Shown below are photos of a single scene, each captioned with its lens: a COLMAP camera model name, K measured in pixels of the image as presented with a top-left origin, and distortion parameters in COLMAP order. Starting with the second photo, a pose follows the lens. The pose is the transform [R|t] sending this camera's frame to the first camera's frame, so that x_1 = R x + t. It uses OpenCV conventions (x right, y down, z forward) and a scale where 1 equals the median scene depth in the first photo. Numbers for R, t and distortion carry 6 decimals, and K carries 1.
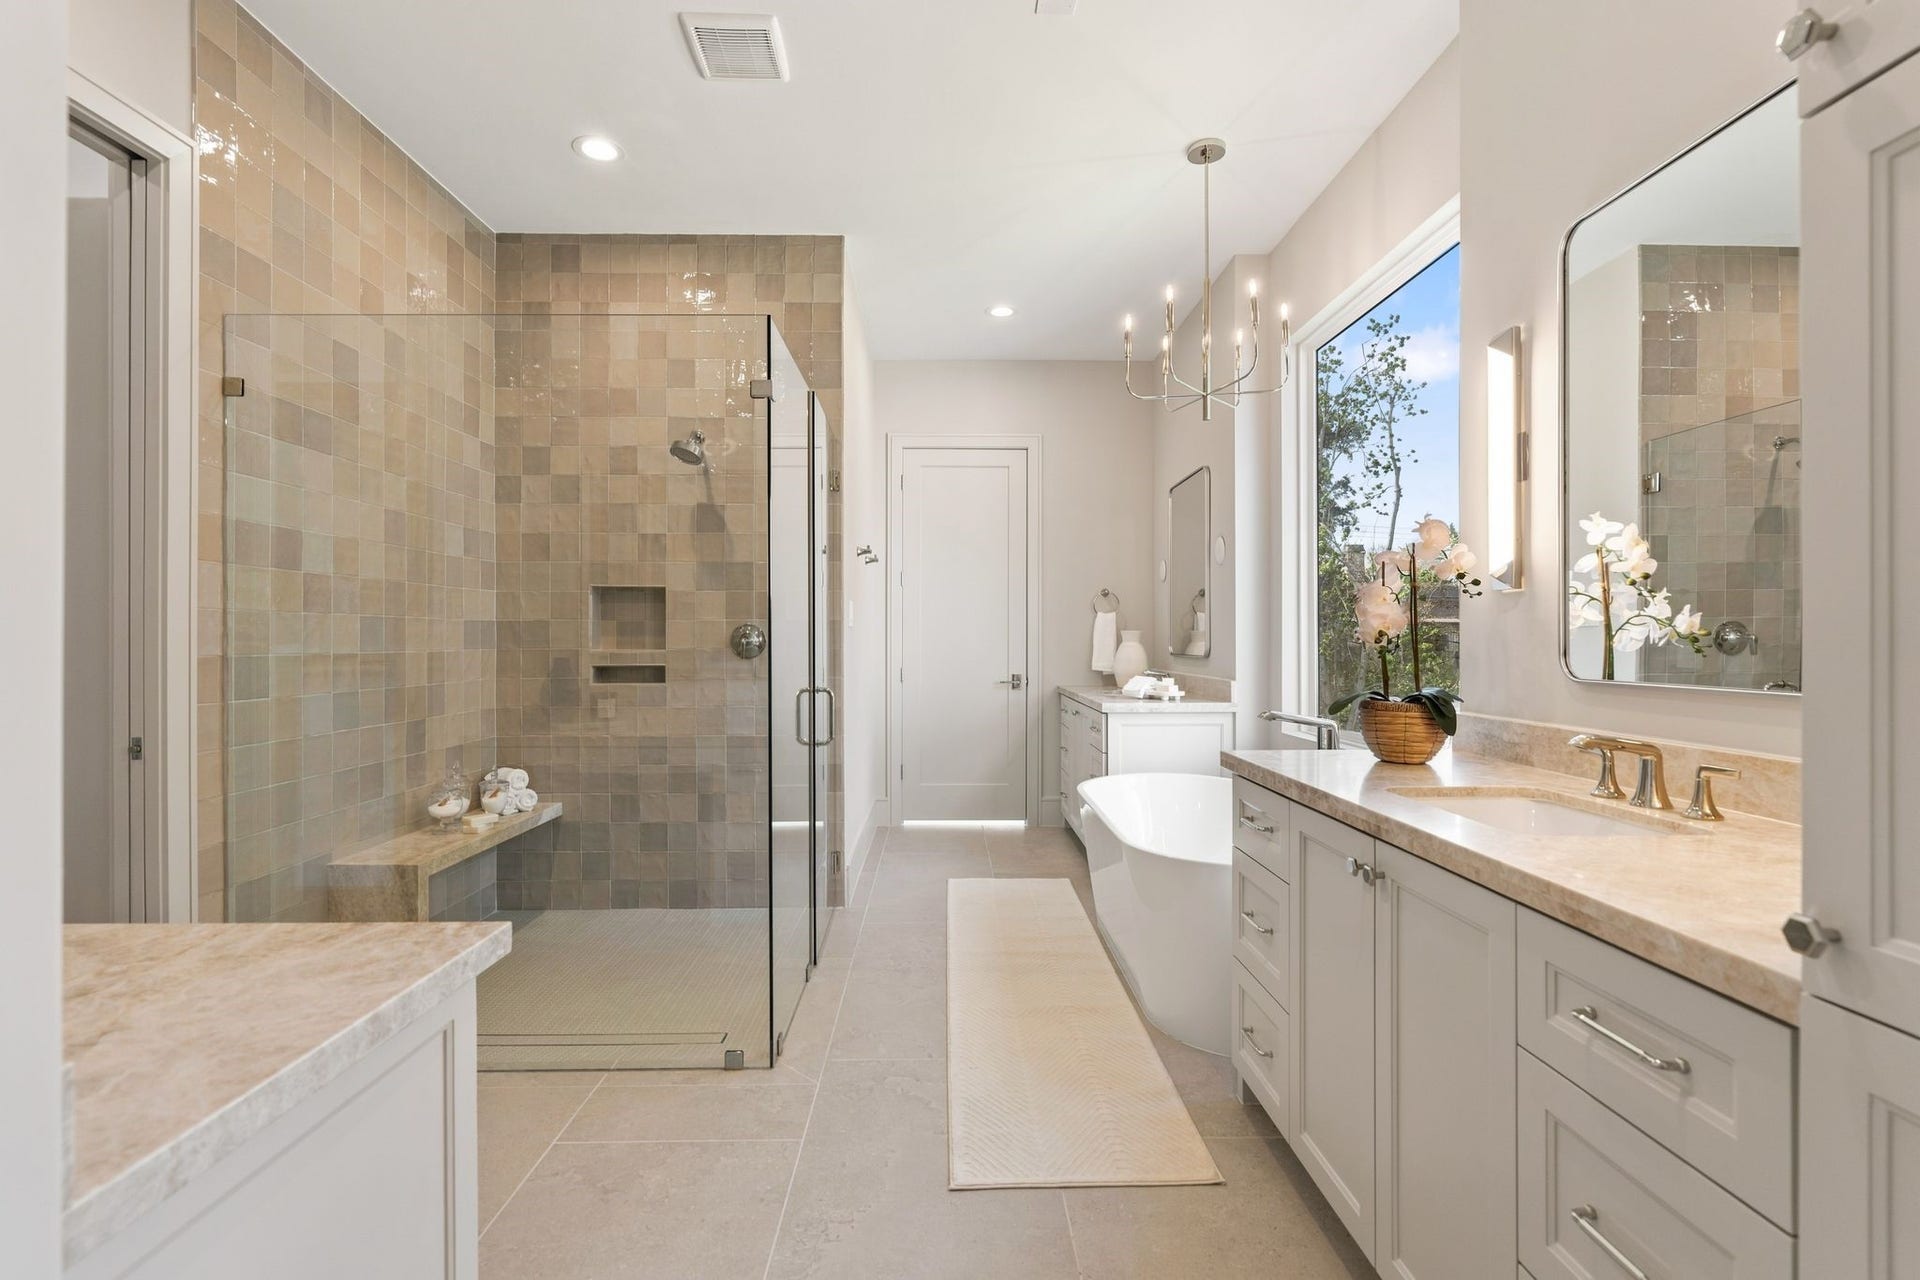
lens RADIAL K [[878.2, 0, 960.1], [0, 878.2, 640.8], [0, 0, 1]] dist [-0.004821, 0.003138]
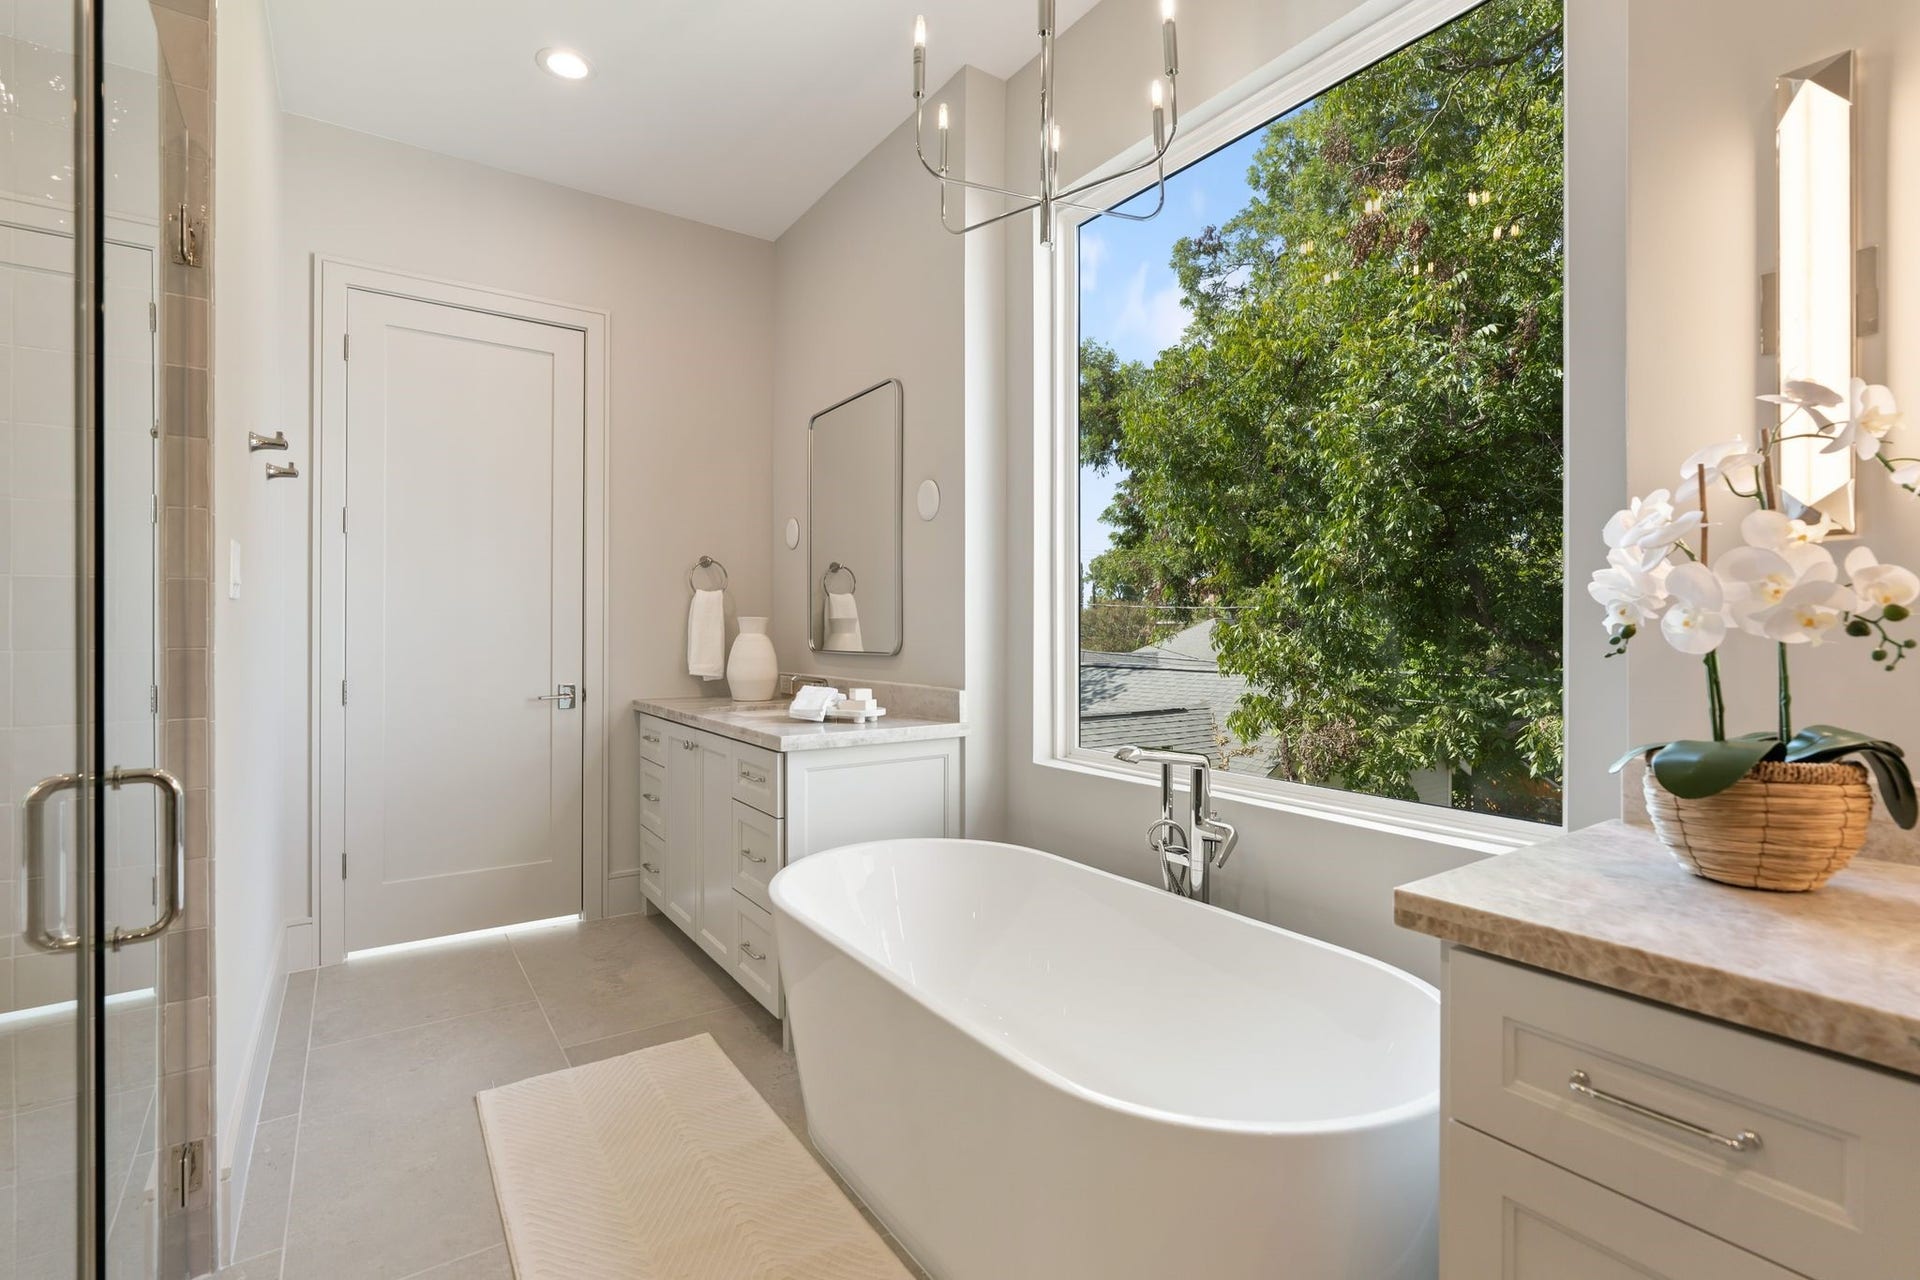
lens RADIAL K [[878.2, 0, 959.3], [0, 878.2, 632.2], [0, 0, 1]] dist [-0.004821, 0.003138]
pose [[0.836009, 0.002012, 0.548712, -0.059244], [-0.002115, 0.999998, -0.000446, 0.000628], [-0.548712, -0.000788, 0.836011, 0.415914]]
